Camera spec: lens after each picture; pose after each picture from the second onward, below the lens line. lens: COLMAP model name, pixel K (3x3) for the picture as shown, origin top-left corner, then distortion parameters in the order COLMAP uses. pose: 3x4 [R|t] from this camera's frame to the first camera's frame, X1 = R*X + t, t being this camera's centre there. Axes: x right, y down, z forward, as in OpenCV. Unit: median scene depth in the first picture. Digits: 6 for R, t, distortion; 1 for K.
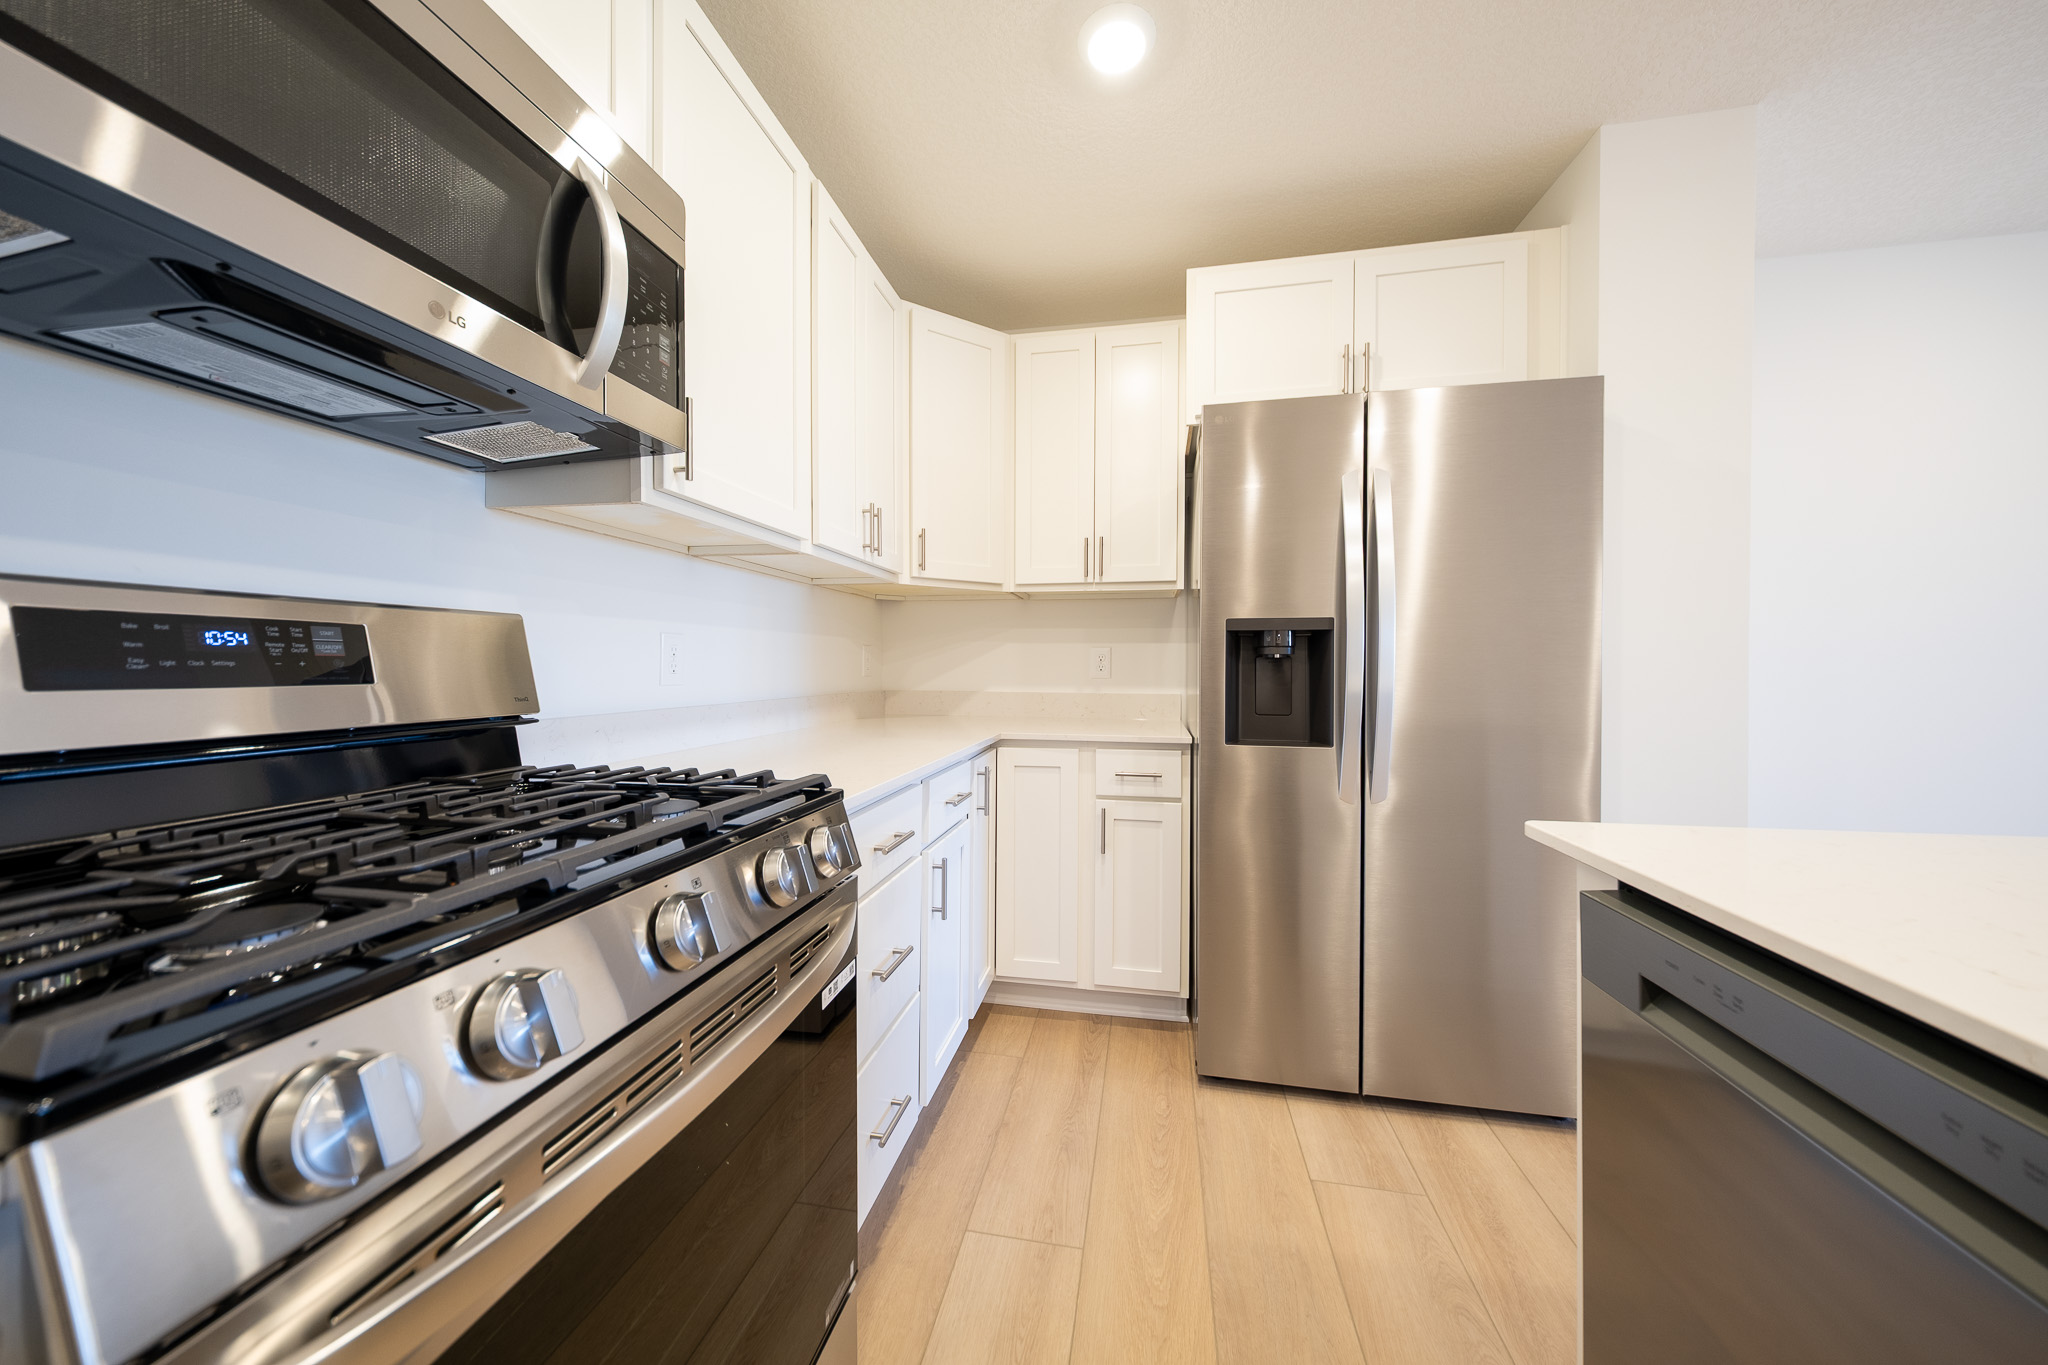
lens RADIAL K [[673.6, 0, 1023.1], [0, 673.6, 671.2], [0, 0, 1]] dist [0.000416, -0.000217]
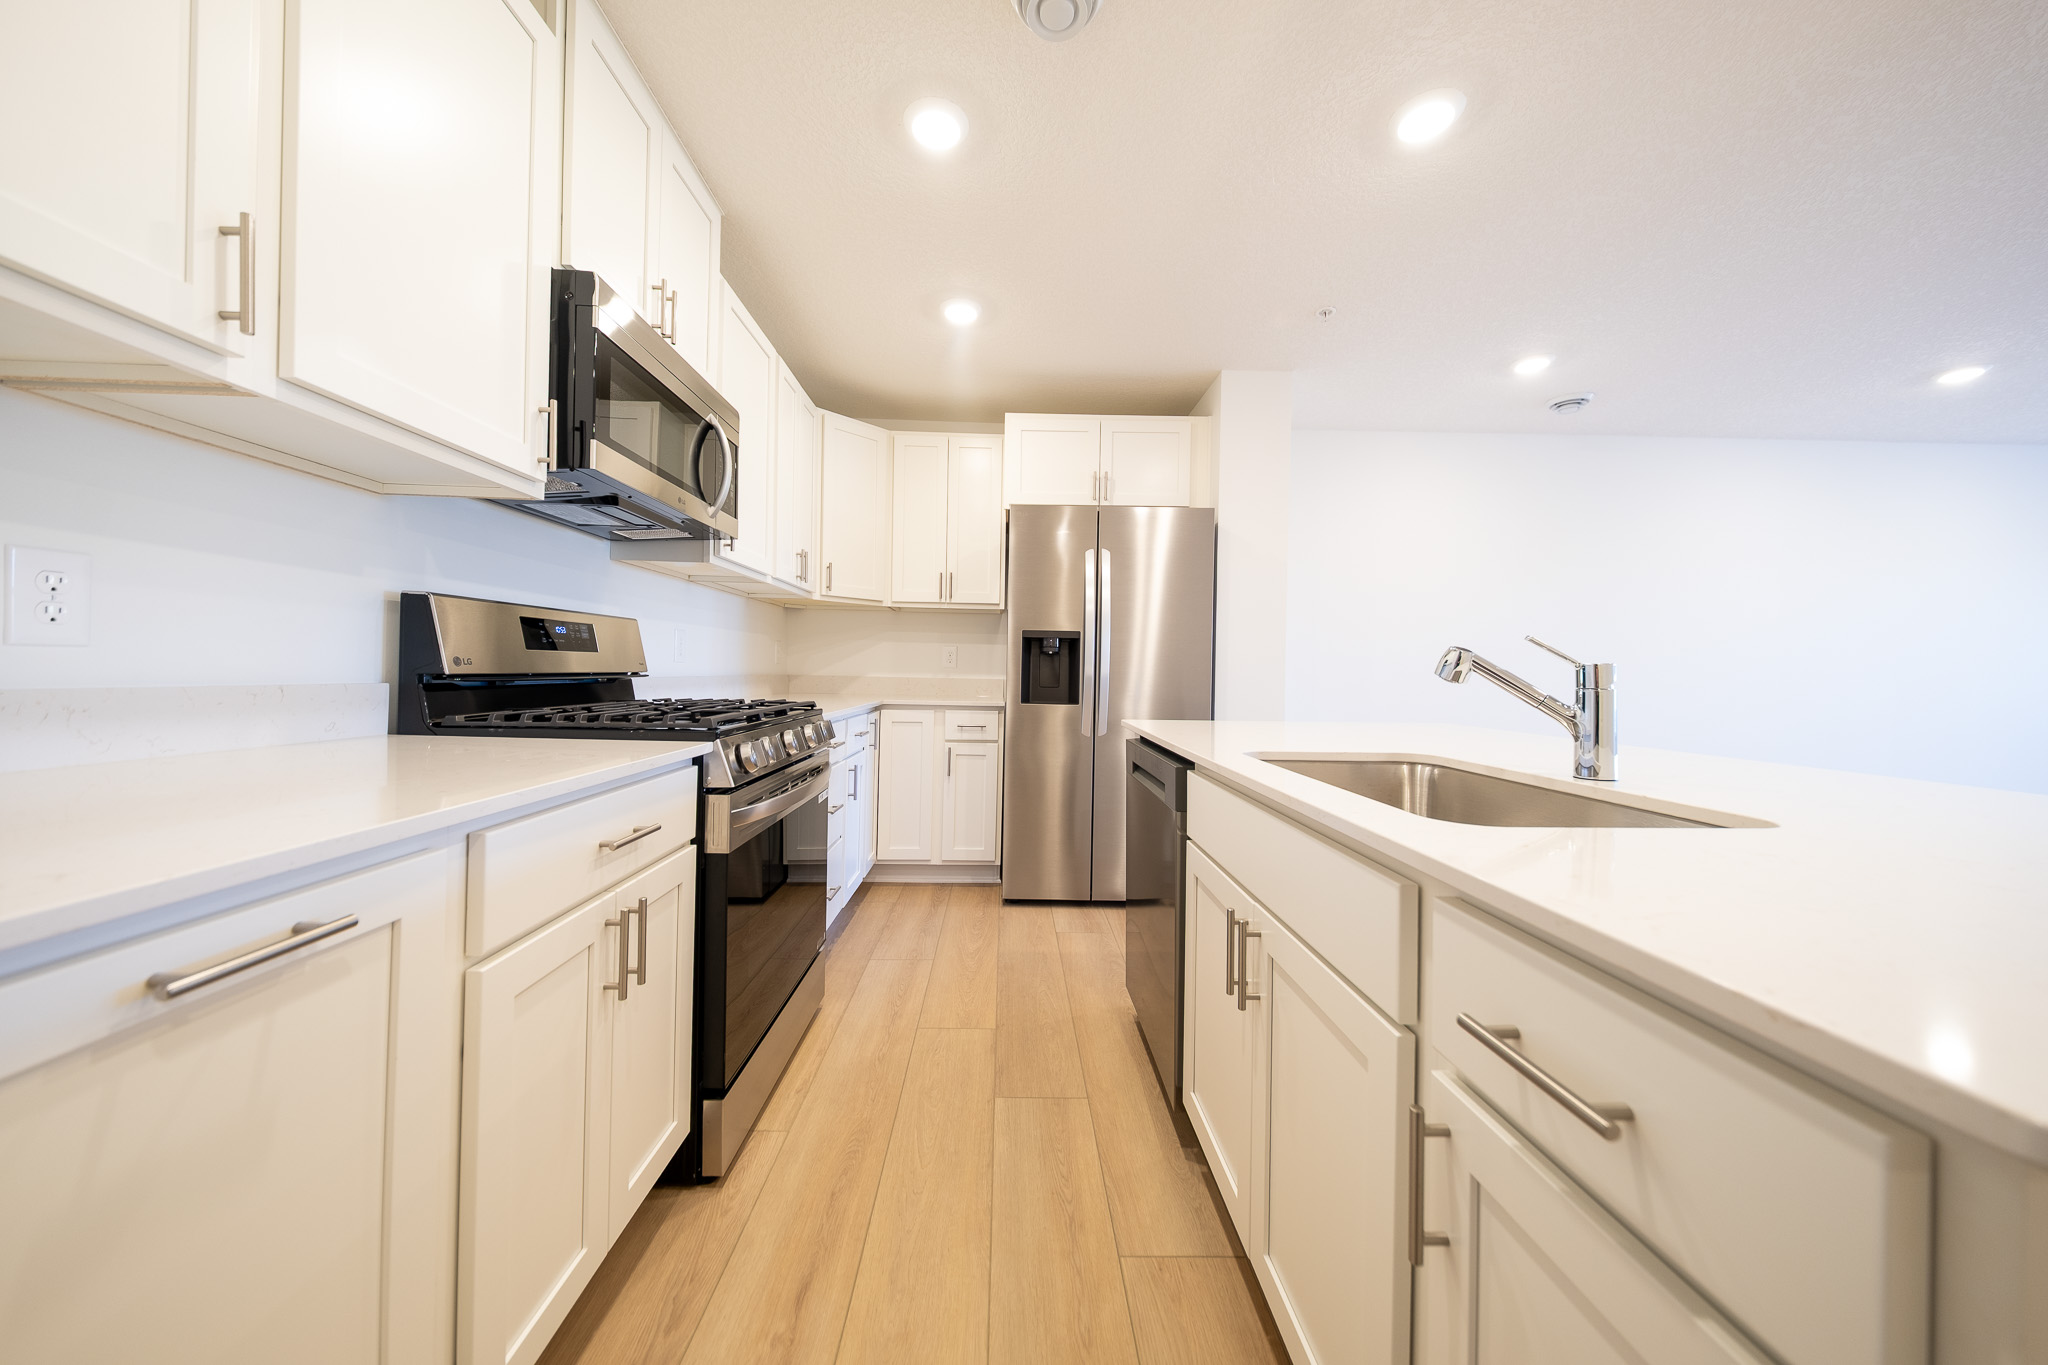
lens RADIAL K [[673.6, 0, 1023.1], [0, 673.6, 671.2], [0, 0, 1]] dist [0.000416, -0.000217]
pose [[0.976604, 0.014626, 0.214549, -0.057371], [-0.013845, 0.999891, -0.005142, 0.032947], [-0.214601, 0.002051, 0.976700, -0.625108]]
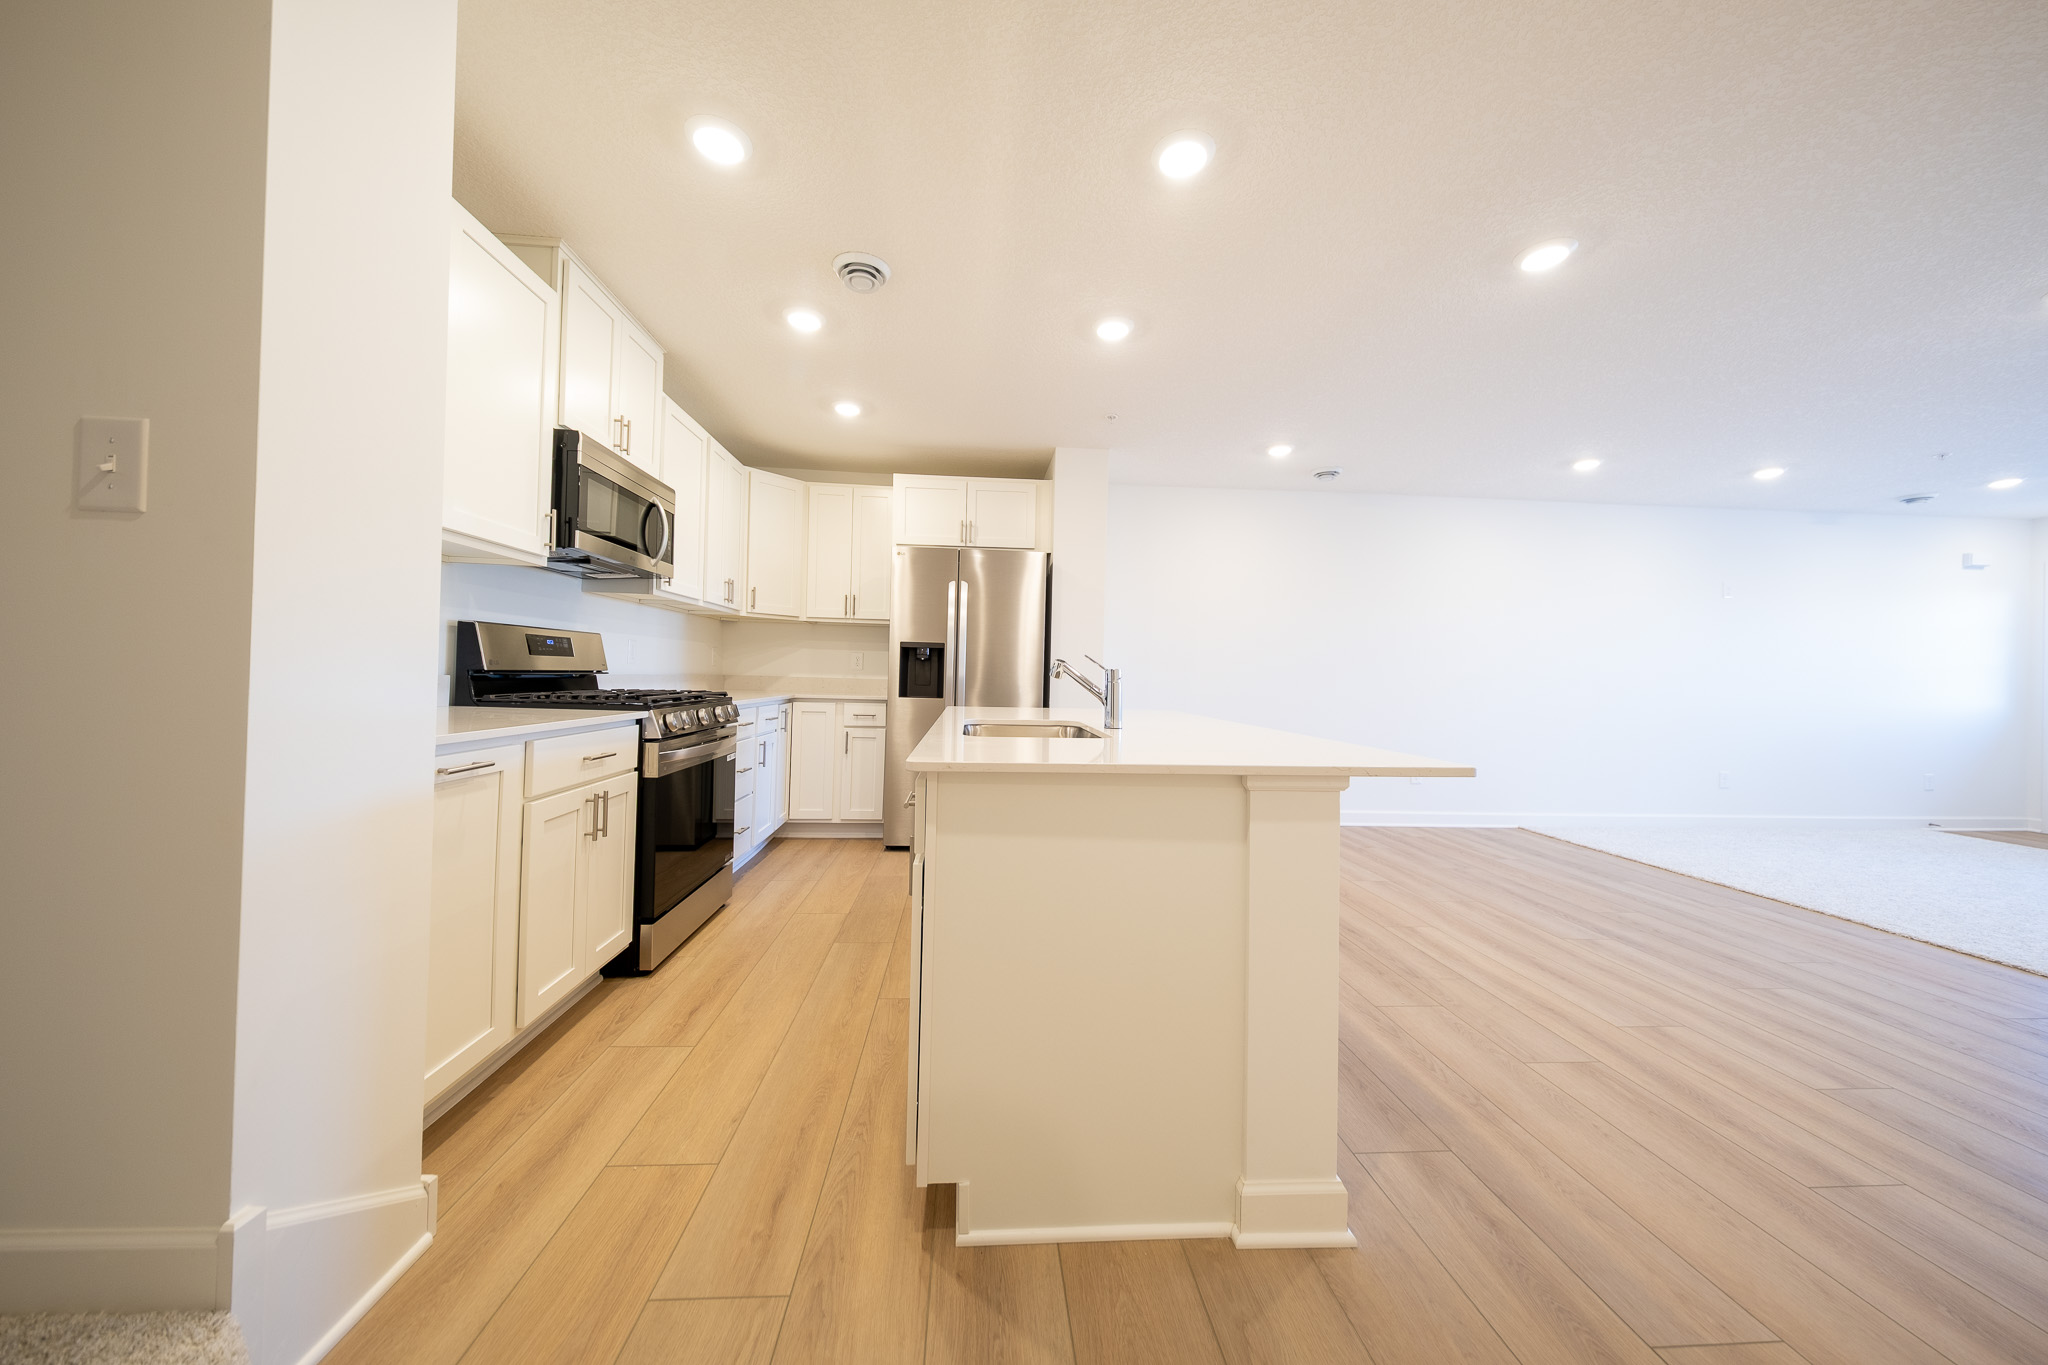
lens RADIAL K [[678.2, 0, 1027.5], [0, 678.2, 673.0], [0, 0, 1]] dist [0.001799, 0.000039]
pose [[0.964496, 0.023184, 0.263077, 0.110366], [-0.021286, 0.999723, -0.010060, 0.037828], [-0.263237, 0.004103, 0.964722, -1.213483]]
